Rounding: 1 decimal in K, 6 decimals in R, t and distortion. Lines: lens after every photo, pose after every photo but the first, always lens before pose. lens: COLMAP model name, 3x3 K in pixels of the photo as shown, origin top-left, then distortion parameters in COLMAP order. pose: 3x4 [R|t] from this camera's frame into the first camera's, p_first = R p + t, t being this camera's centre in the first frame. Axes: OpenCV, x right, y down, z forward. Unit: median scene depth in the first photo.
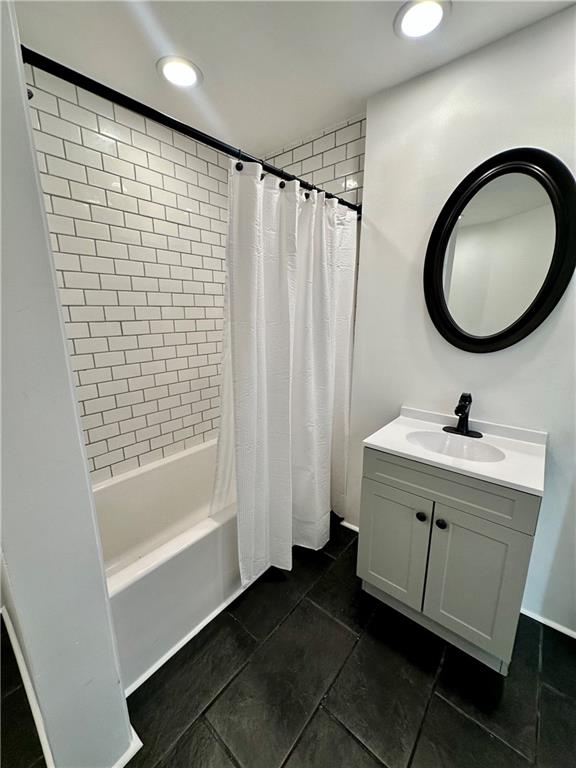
lens RADIAL K [[305.7, 0, 287.4], [0, 305.7, 384.3], [0, 0, 1]] dist [-0.003833, 0.000540]
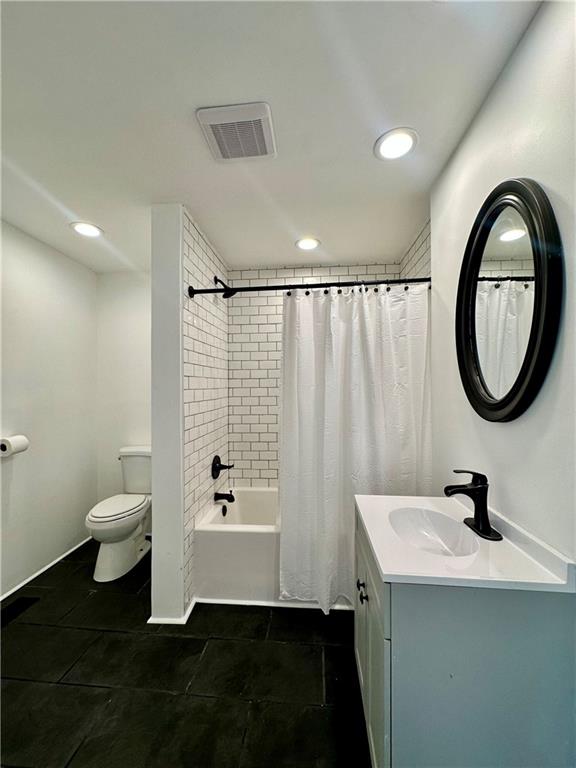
lens RADIAL K [[305.7, 0, 286.7], [0, 305.7, 387.0], [0, 0, 1]] dist [-0.003833, 0.000540]
pose [[0.577550, -0.008530, -0.816311, 0.929886], [-0.186385, 0.972157, -0.142028, 0.018021], [0.794794, 0.234177, 0.559879, 0.136984]]
